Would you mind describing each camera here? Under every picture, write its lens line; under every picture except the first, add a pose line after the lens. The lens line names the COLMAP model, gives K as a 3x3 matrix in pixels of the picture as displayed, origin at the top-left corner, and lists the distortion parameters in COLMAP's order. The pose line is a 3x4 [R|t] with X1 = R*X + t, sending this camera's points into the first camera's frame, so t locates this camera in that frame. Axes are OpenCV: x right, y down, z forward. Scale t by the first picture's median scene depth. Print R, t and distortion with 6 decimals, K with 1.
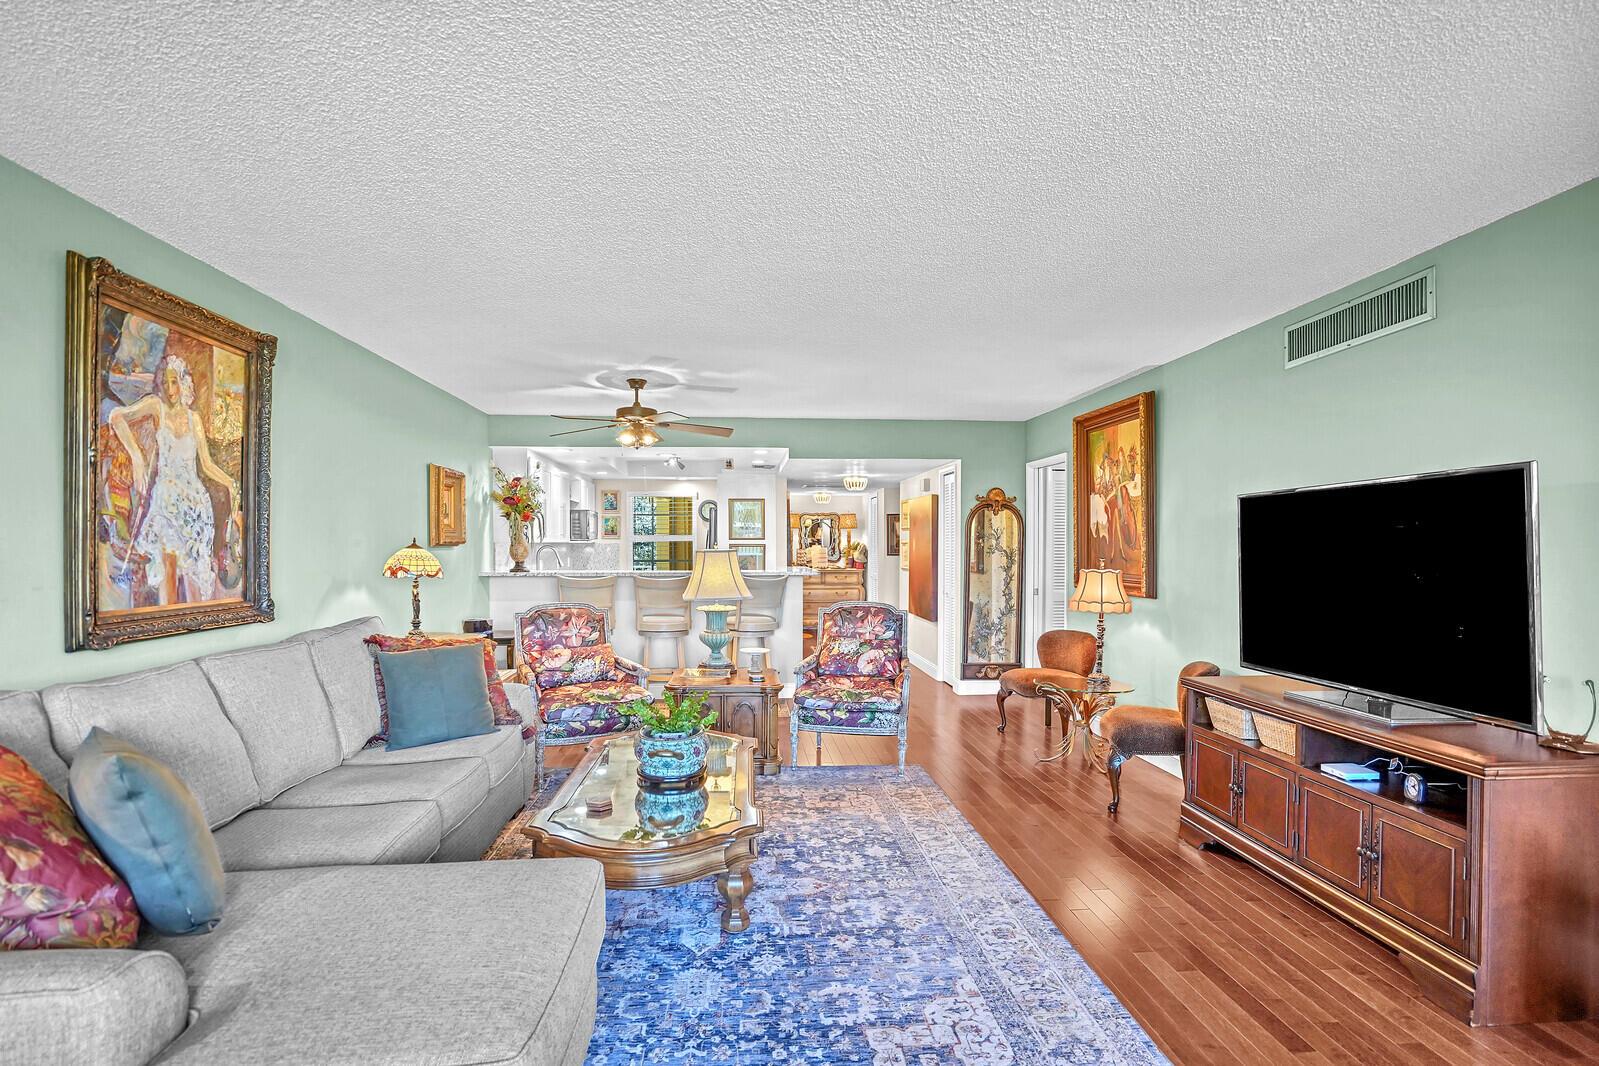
lens RADIAL K [[766.8, 0, 801.0], [0, 766.8, 539.6], [0, 0, 1]] dist [-0.046098, 0.006737]
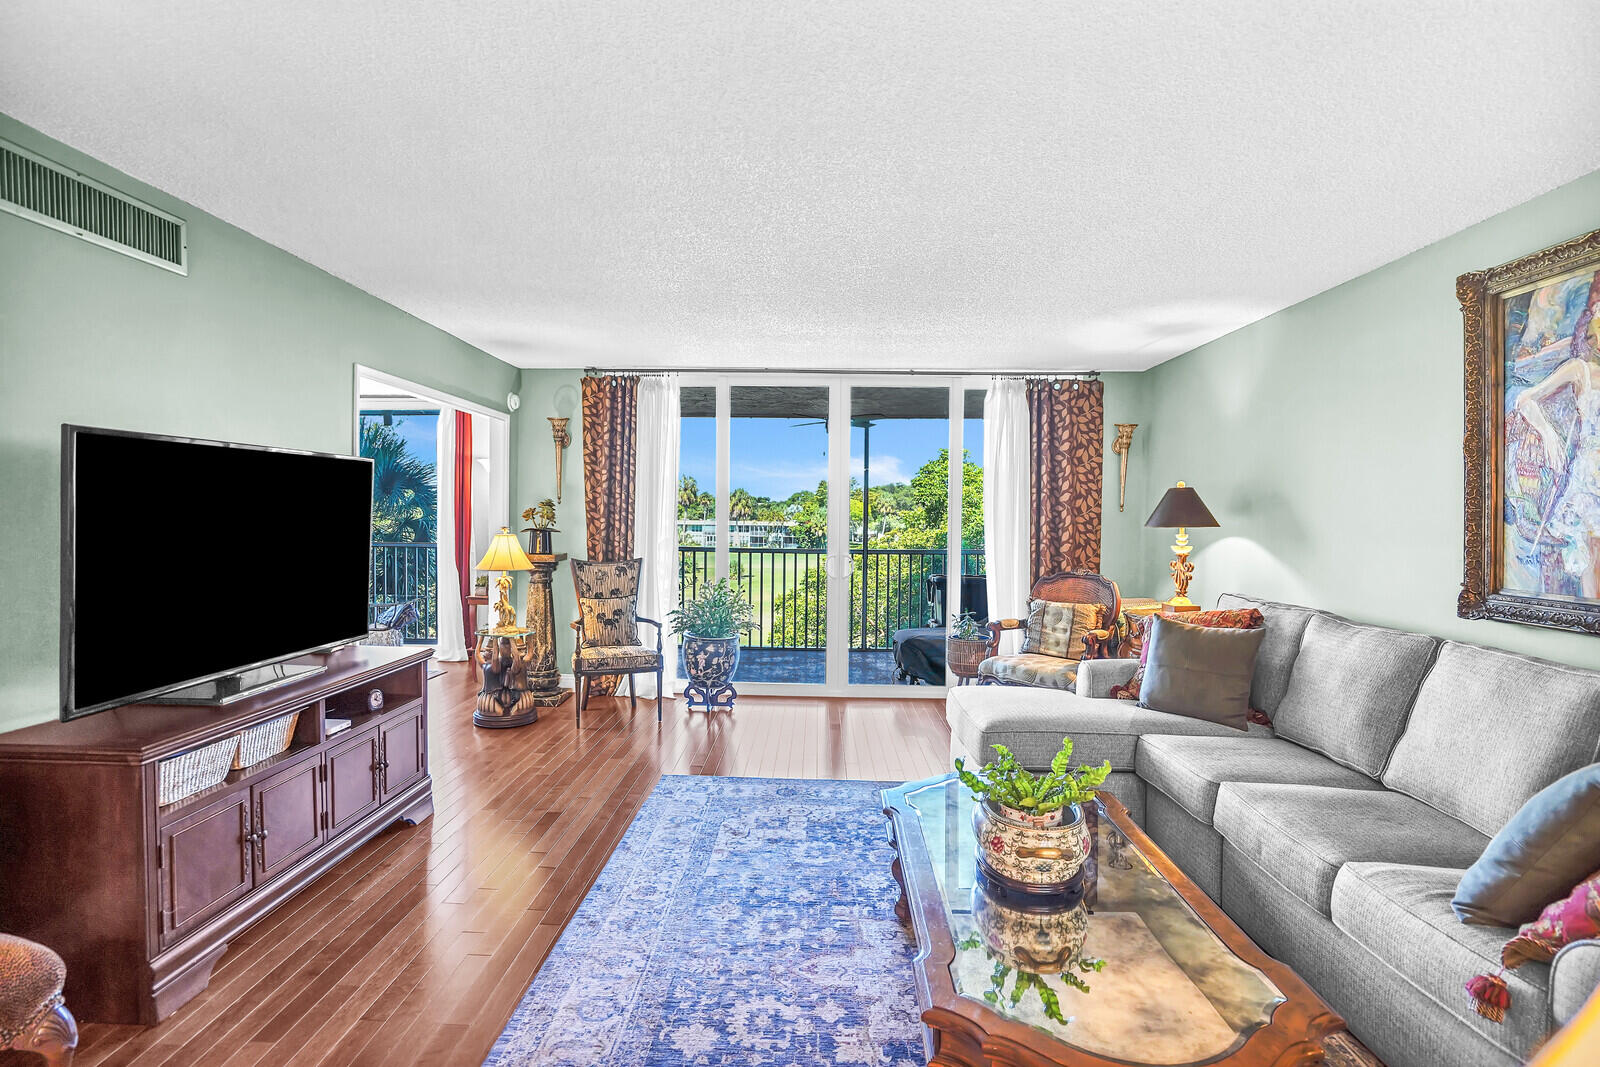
lens RADIAL K [[767.3, 0, 795.1], [0, 767.3, 528.6], [0, 0, 1]] dist [-0.046098, 0.006737]
pose [[-0.993466, -0.011588, 0.113537, -0.047467], [-0.011326, 0.999932, 0.002953, 0.017246], [-0.113563, 0.001648, -0.993529, 1.999807]]
